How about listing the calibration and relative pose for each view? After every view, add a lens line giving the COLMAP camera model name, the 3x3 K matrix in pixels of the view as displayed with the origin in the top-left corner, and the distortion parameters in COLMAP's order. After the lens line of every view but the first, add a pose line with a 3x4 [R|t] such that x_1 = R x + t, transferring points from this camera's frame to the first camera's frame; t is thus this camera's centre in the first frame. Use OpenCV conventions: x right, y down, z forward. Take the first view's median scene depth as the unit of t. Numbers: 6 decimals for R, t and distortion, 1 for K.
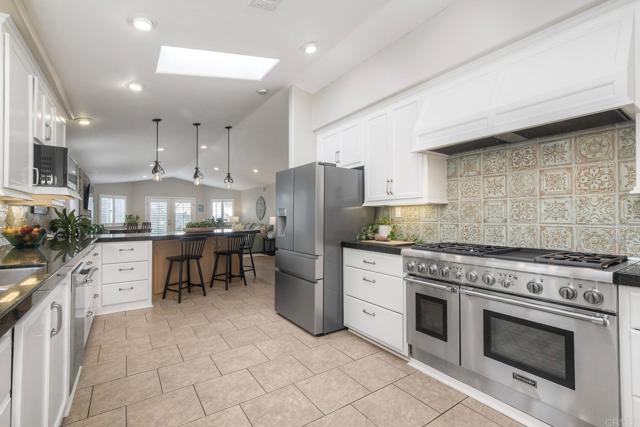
lens RADIAL K [[287.3, 0, 323.8], [0, 287.3, 214.7], [0, 0, 1]] dist [0.008794, -0.002175]
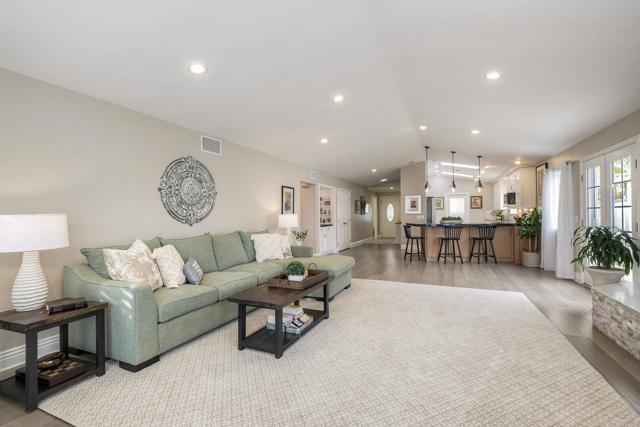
lens RADIAL K [[287.3, 0, 324.7], [0, 287.3, 214.4], [0, 0, 1]] dist [0.008794, -0.002175]
pose [[-0.524449, 0.002107, 0.851439, -2.727792], [-0.001080, 0.999994, -0.003140, 0.037159], [-0.851441, -0.002566, -0.524444, 4.696552]]
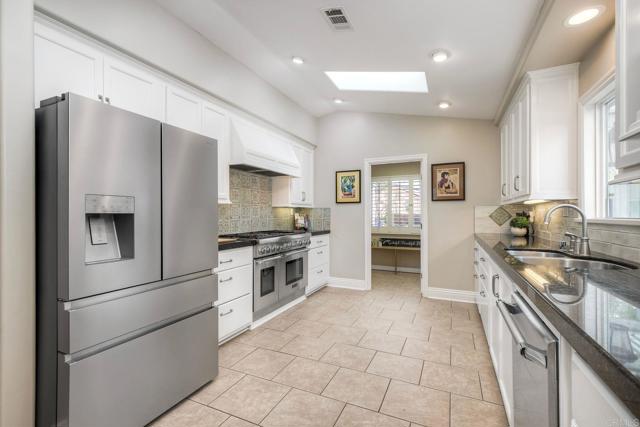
lens RADIAL K [[287.3, 0, 319.1], [0, 287.3, 214.2], [0, 0, 1]] dist [0.008794, -0.002175]
pose [[-0.501621, 0.004497, 0.865076, -0.940223], [-0.005404, 0.999951, -0.008332, 0.013726], [-0.865071, -0.008855, -0.501572, 1.348999]]
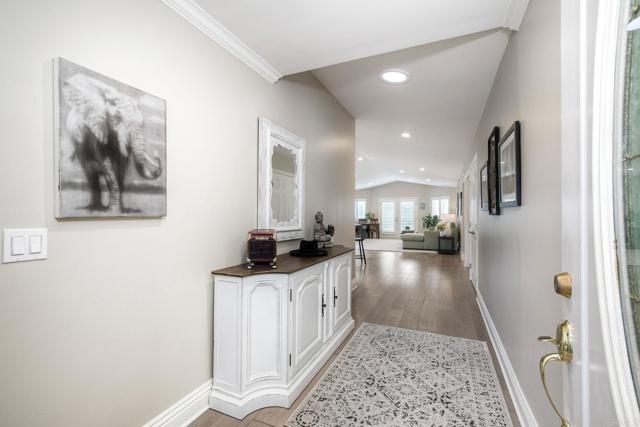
lens RADIAL K [[287.3, 0, 316.3], [0, 287.3, 212.9], [0, 0, 1]] dist [0.008794, -0.002175]
pose [[0.517622, -0.008379, -0.855569, 1.521842], [0.007523, 0.999958, -0.005242, 0.027508], [0.855576, -0.003724, 0.517663, 0.517530]]
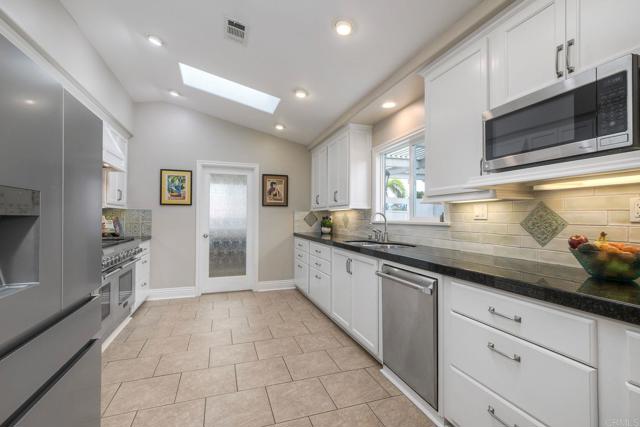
lens RADIAL K [[287.3, 0, 320.0], [0, 287.3, 215.0], [0, 0, 1]] dist [0.008794, -0.002175]
pose [[-0.963134, 0.002135, 0.269013, -0.702836], [-0.003237, 0.999804, -0.019522, 0.015103], [-0.269002, -0.019673, -0.962939, 1.686540]]
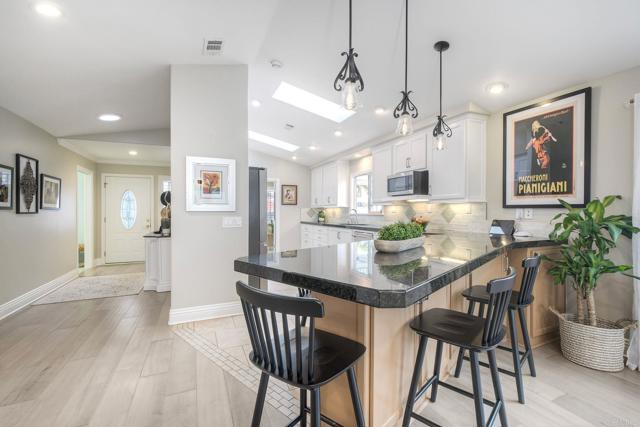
lens RADIAL K [[287.3, 0, 322.4], [0, 287.3, 213.0], [0, 0, 1]] dist [0.008794, -0.002175]
pose [[-0.983552, 0.002169, 0.180613, -0.800771], [0.000583, 0.999961, -0.008831, 0.035578], [-0.180625, -0.008580, -0.983515, 2.899490]]
